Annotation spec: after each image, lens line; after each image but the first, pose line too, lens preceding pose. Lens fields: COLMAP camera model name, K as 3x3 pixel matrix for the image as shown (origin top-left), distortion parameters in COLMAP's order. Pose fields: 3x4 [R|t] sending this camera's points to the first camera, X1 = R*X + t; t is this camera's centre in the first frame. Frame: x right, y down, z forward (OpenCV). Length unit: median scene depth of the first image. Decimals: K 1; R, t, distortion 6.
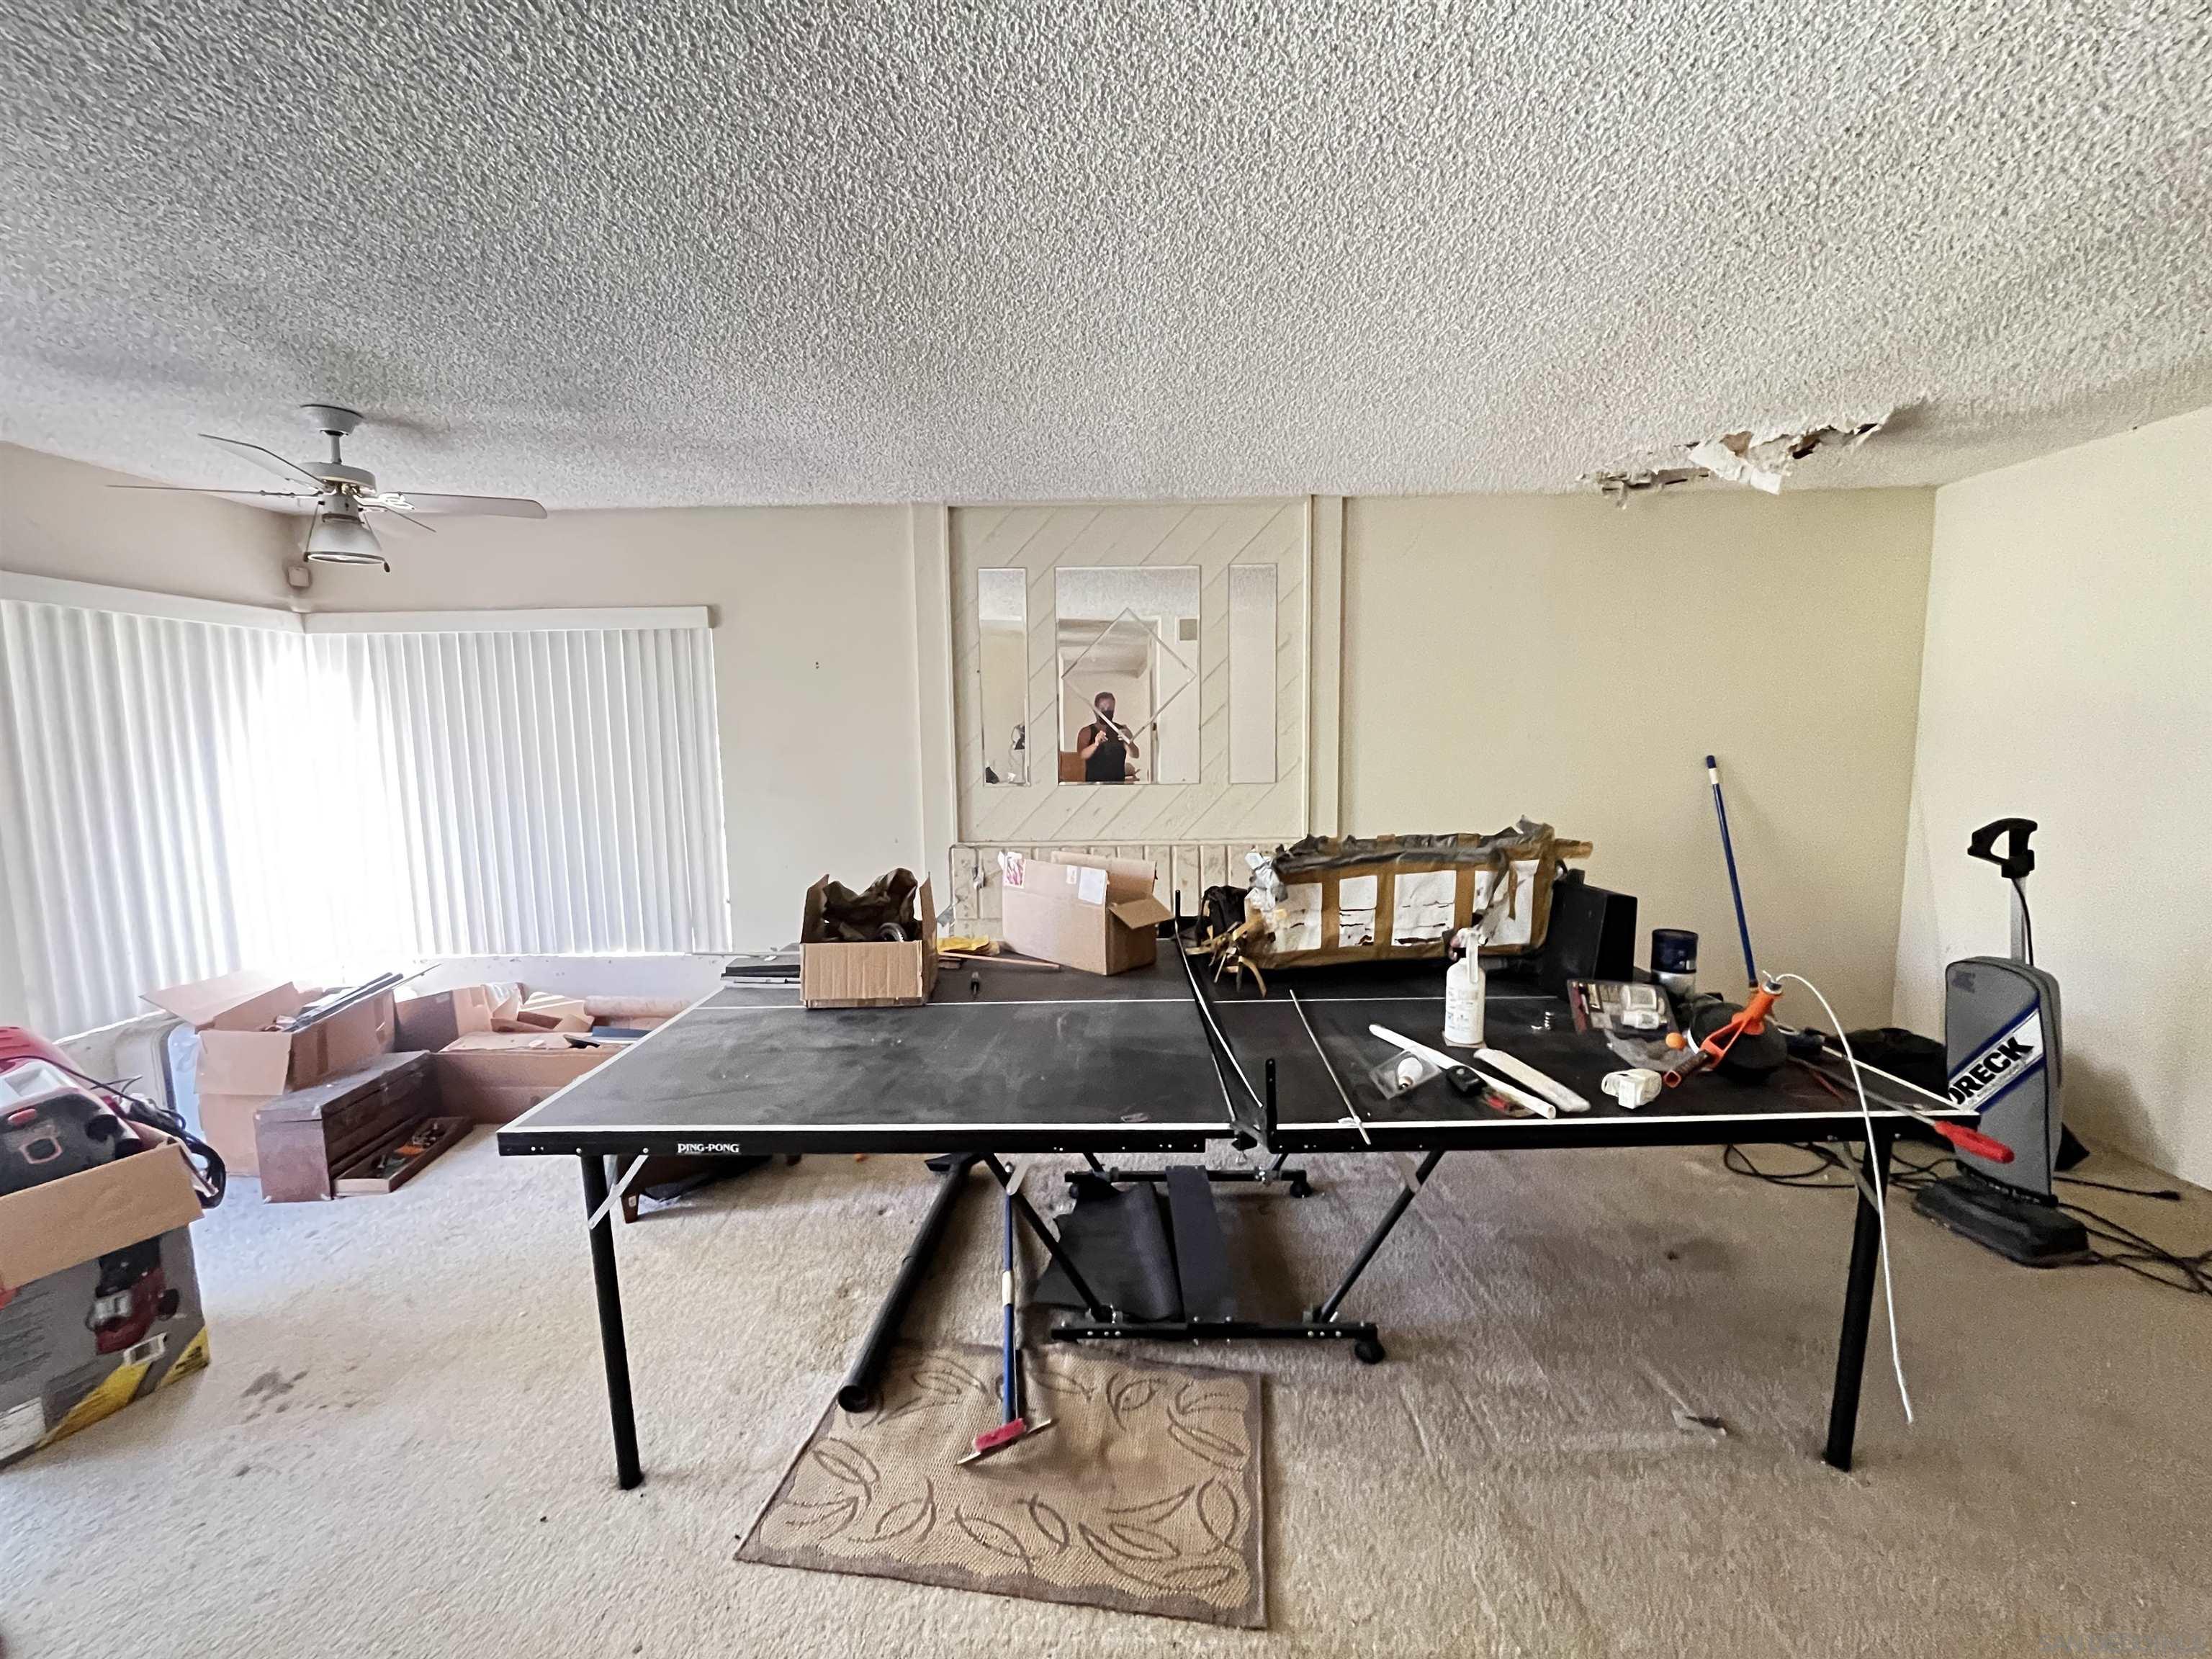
lens RADIAL K [[895.7, 0, 1098.3], [0, 895.7, 830.9], [0, 0, 1]] dist [-0.002649, -0.000054]
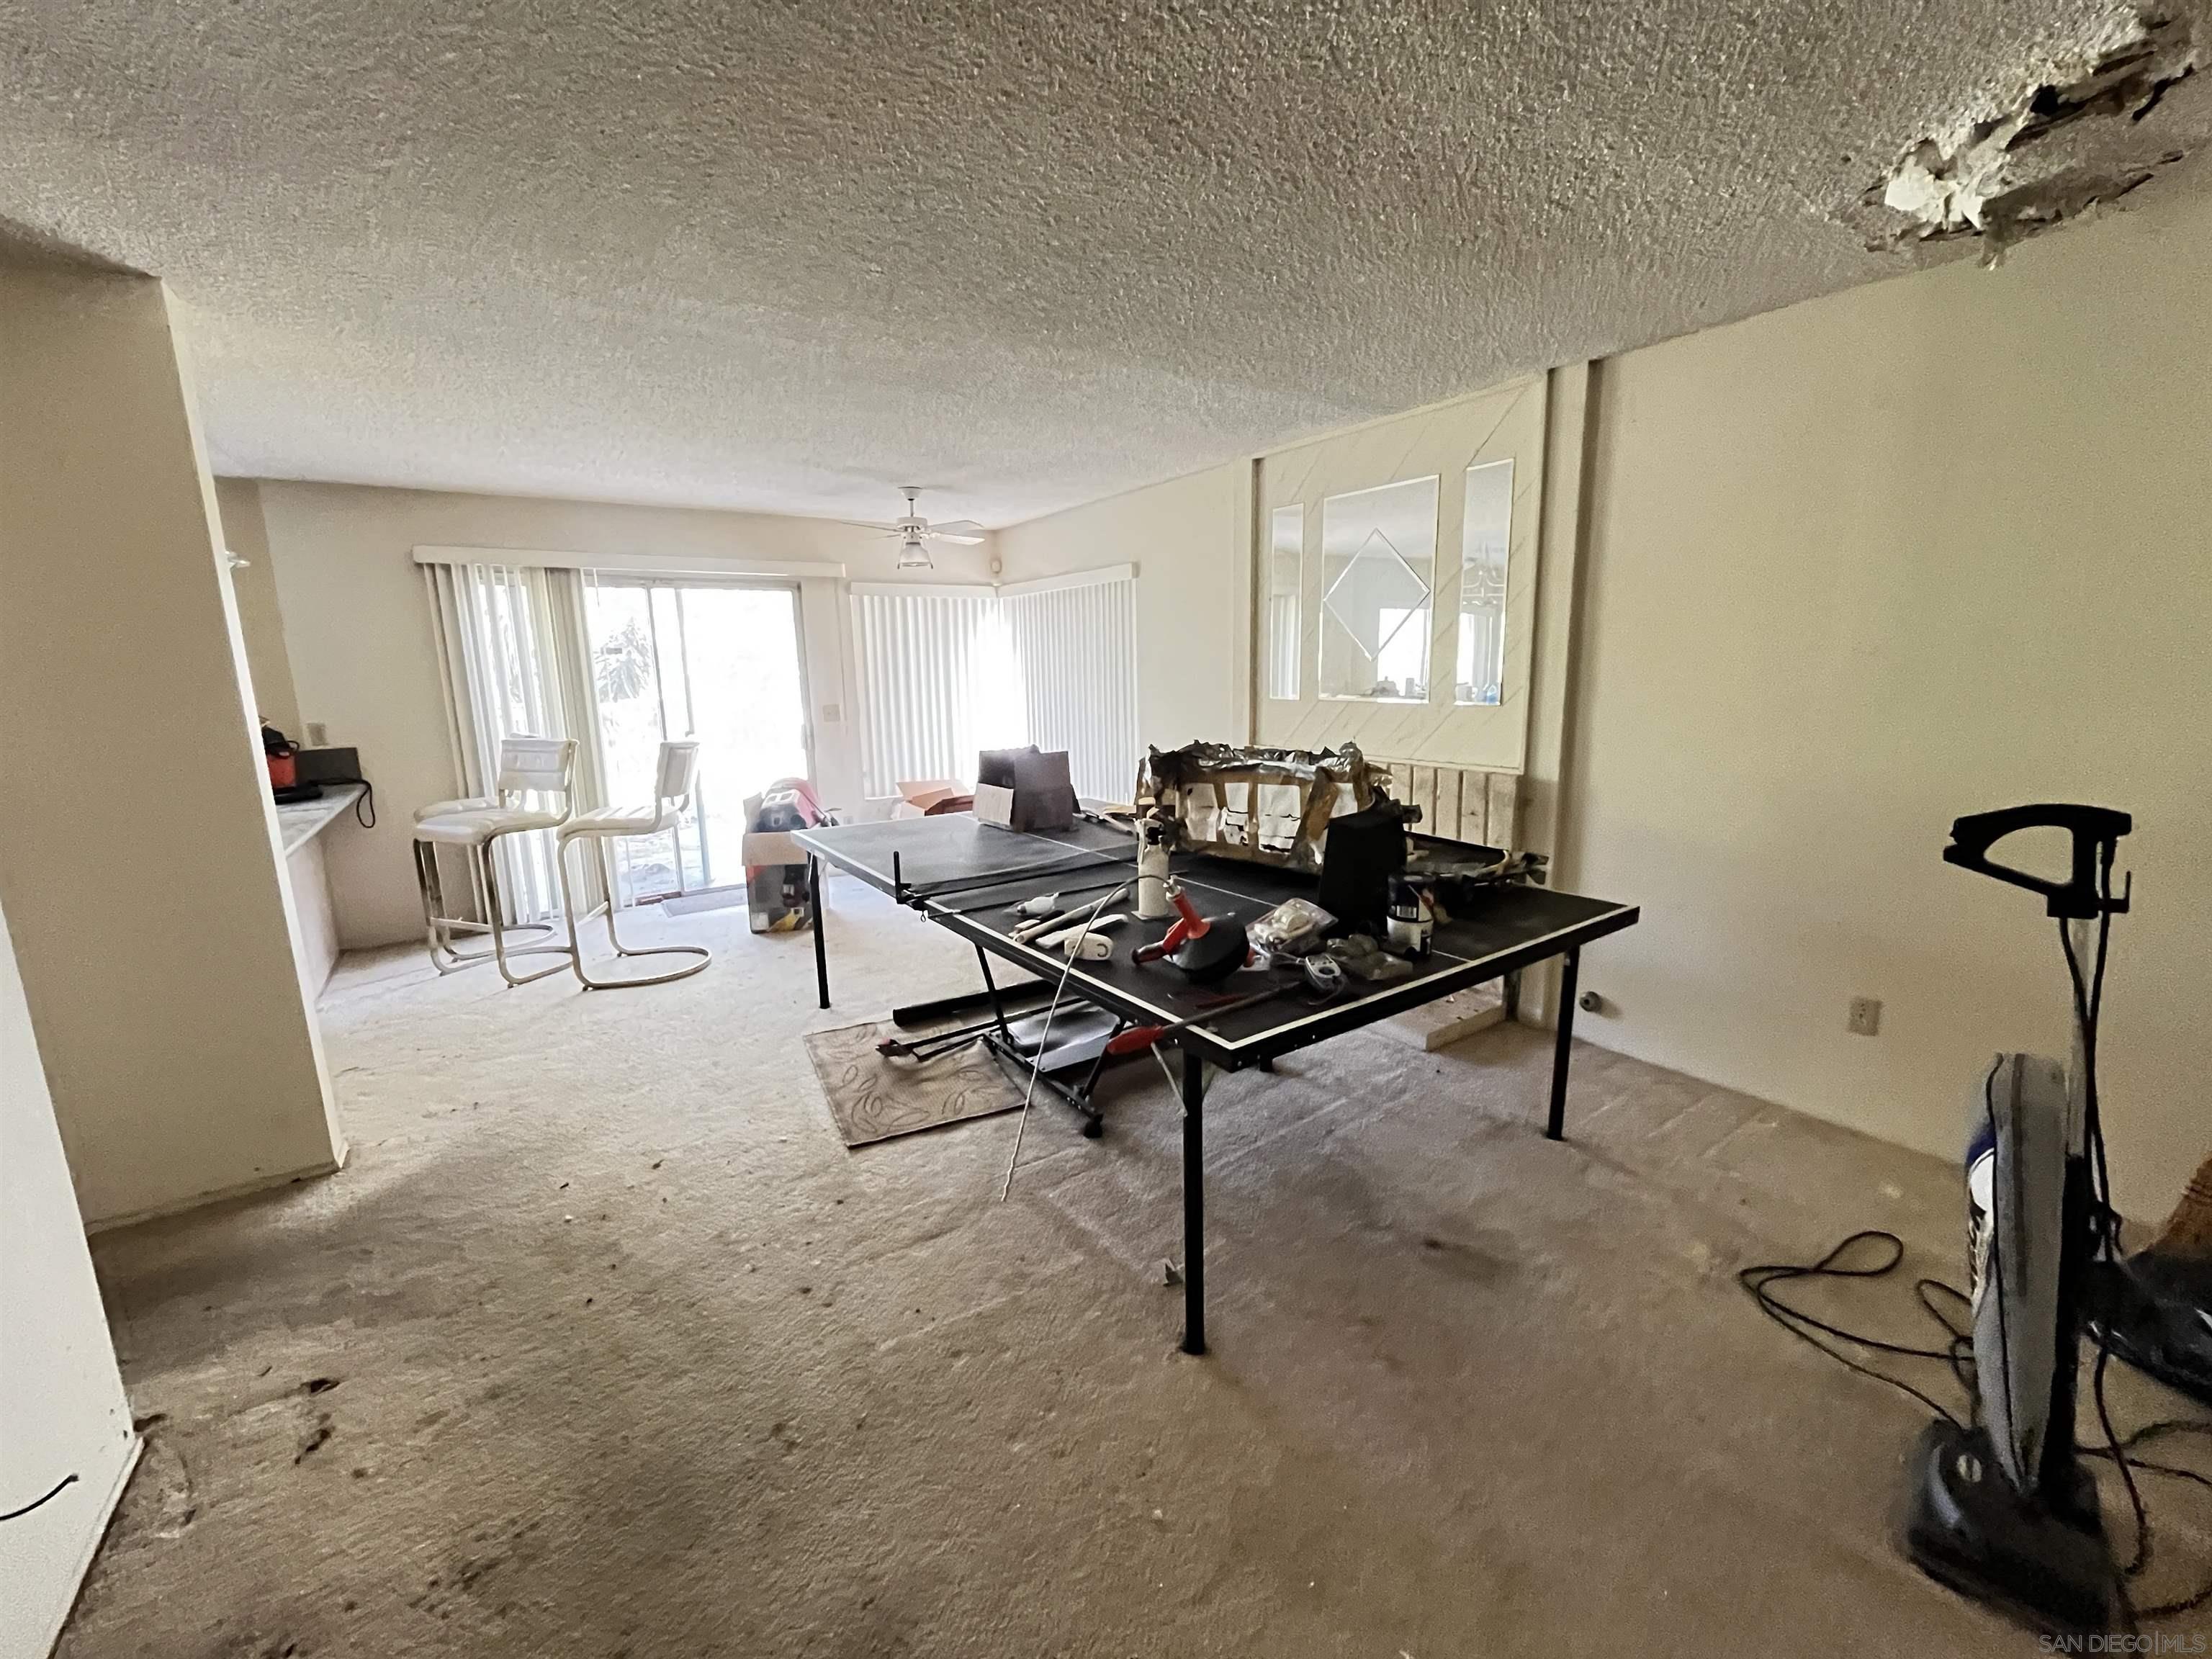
lens RADIAL K [[895.7, 0, 1091.7], [0, 895.7, 828.0], [0, 0, 1]] dist [-0.002649, -0.000054]
pose [[0.563101, 0.151305, -0.812418, 1.111665], [-0.081930, 0.988474, 0.127307, -0.019964], [0.822316, -0.005125, 0.569007, 0.217906]]
